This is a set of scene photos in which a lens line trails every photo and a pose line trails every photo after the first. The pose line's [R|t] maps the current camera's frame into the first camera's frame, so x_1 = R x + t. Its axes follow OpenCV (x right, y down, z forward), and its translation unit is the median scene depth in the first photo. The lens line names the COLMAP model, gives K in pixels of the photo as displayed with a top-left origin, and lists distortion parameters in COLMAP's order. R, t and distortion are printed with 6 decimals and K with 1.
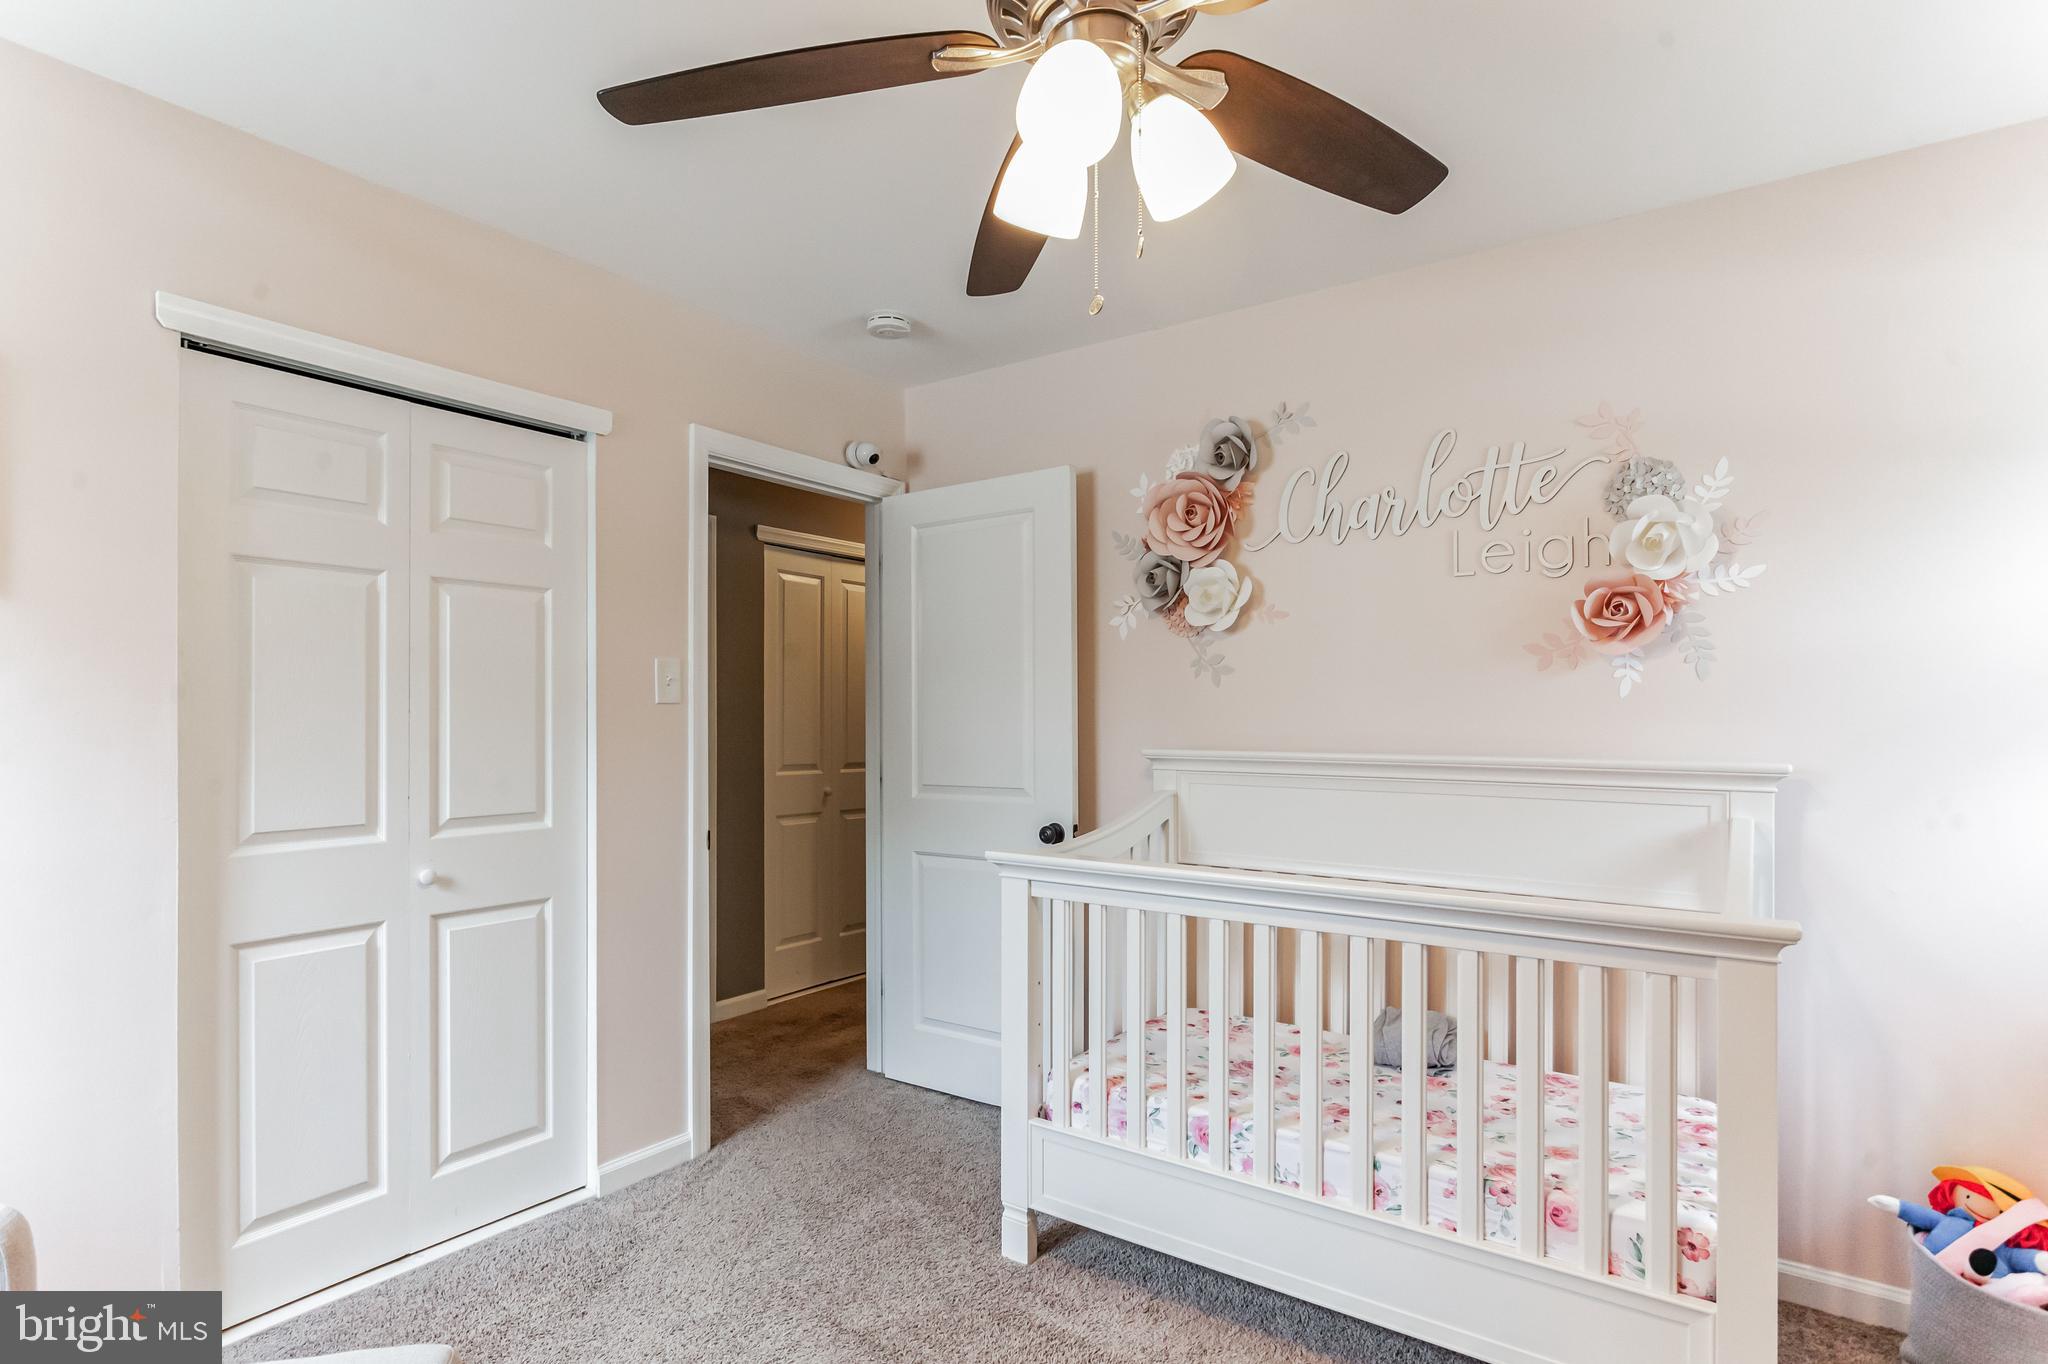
lens RADIAL K [[1022.7, 0, 1024.0], [0, 1022.7, 682.0], [0, 0, 1]] dist [-0.012519, 0.000758]
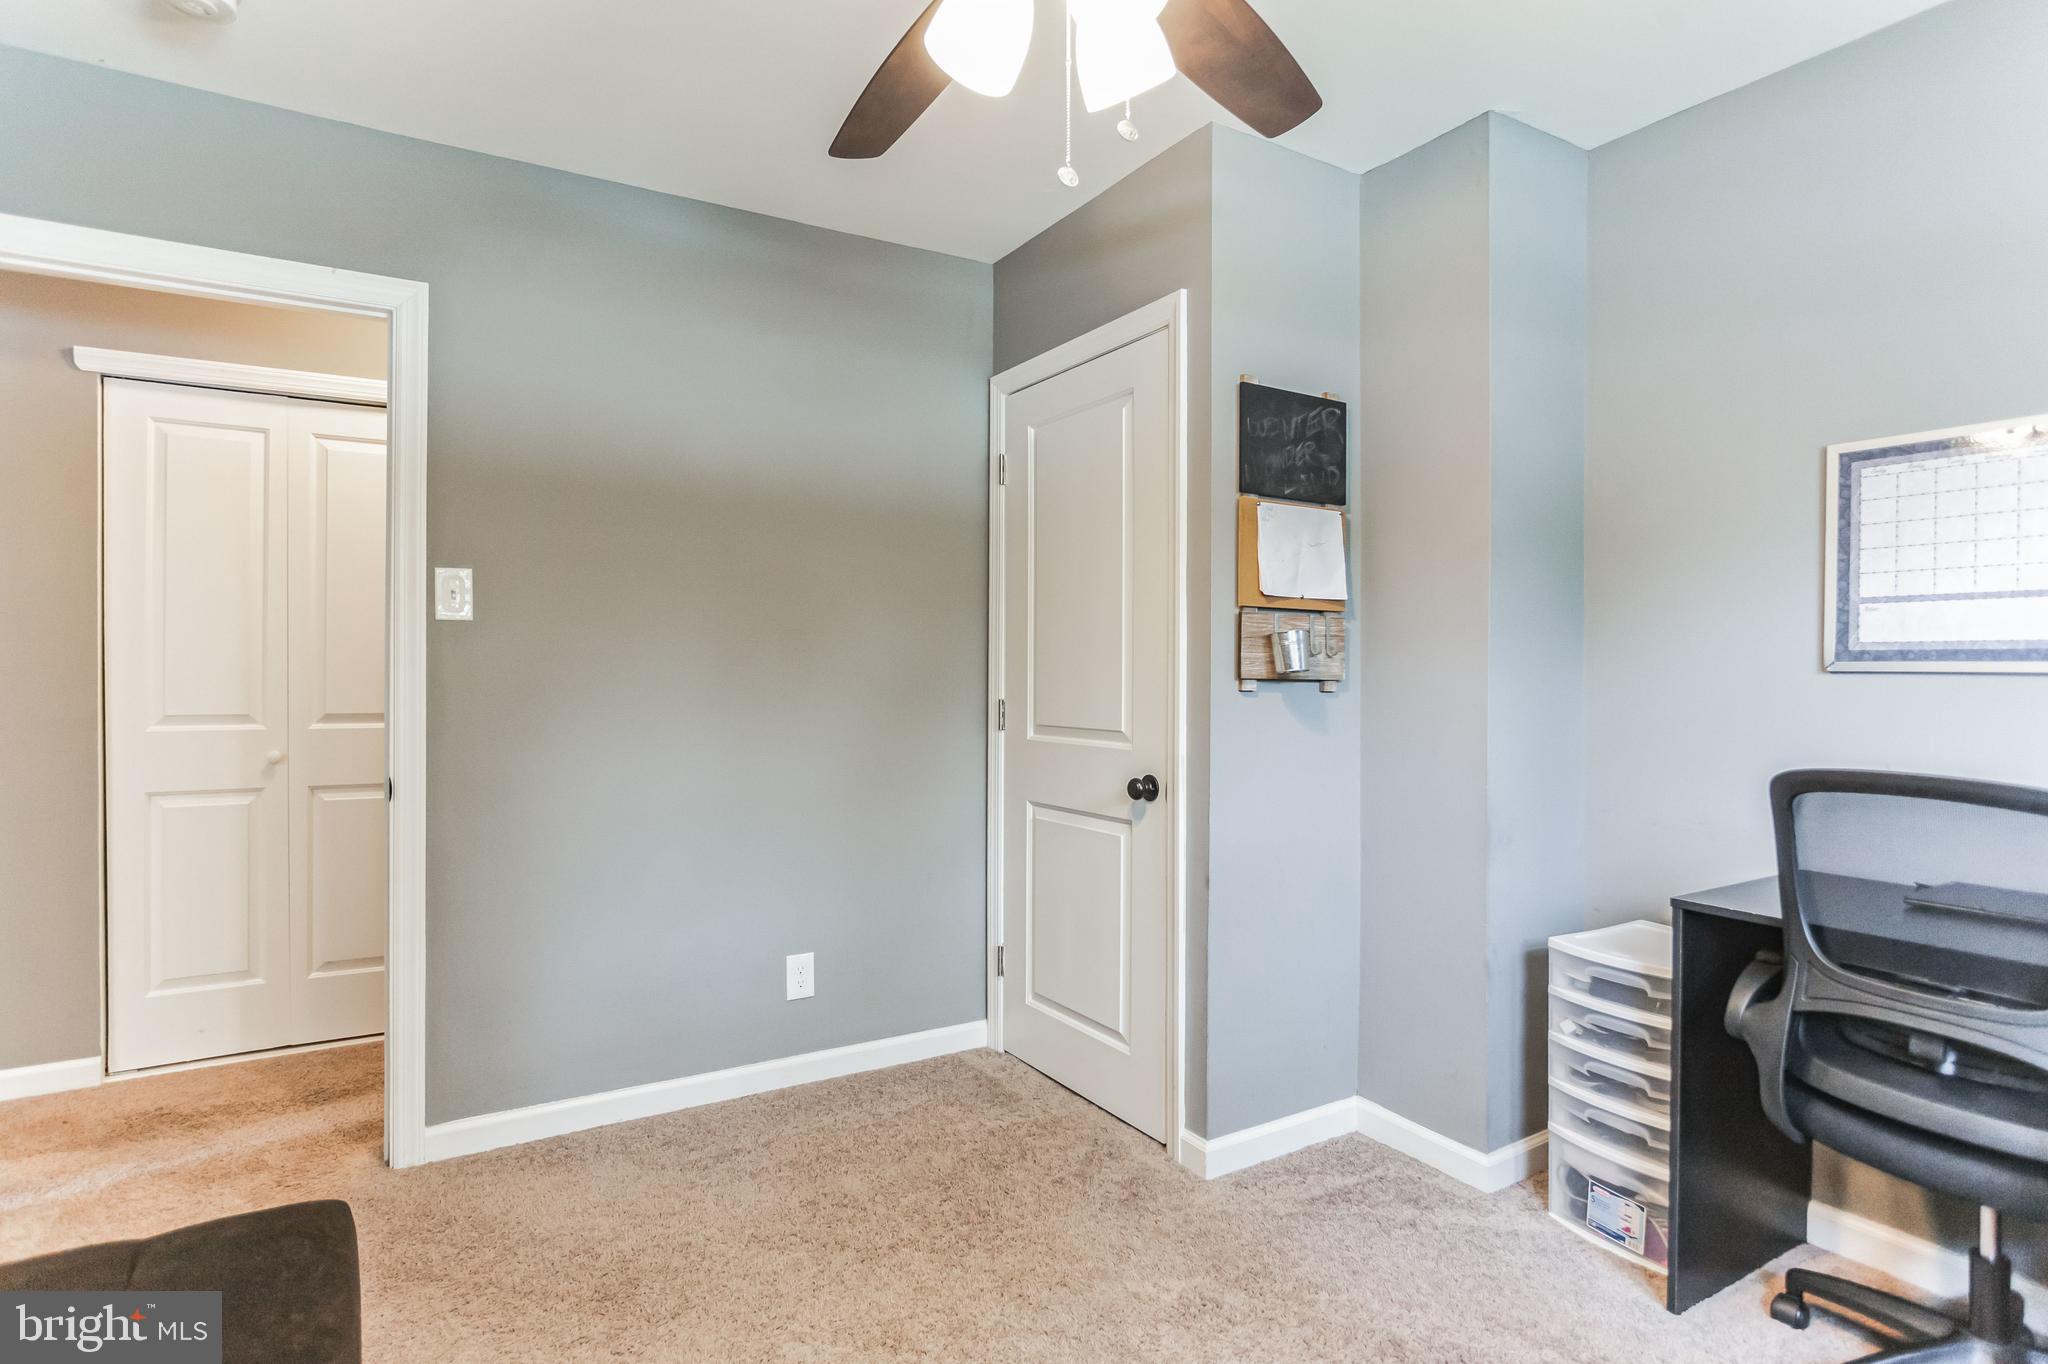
lens RADIAL K [[1022.7, 0, 1024.0], [0, 1022.7, 682.0], [0, 0, 1]] dist [-0.012519, 0.000758]
pose [[0.953276, -0.007987, -0.301996, 0.460609], [0.027735, 0.997743, 0.061160, 0.031879], [0.300826, -0.066679, 0.951345, 0.516413]]
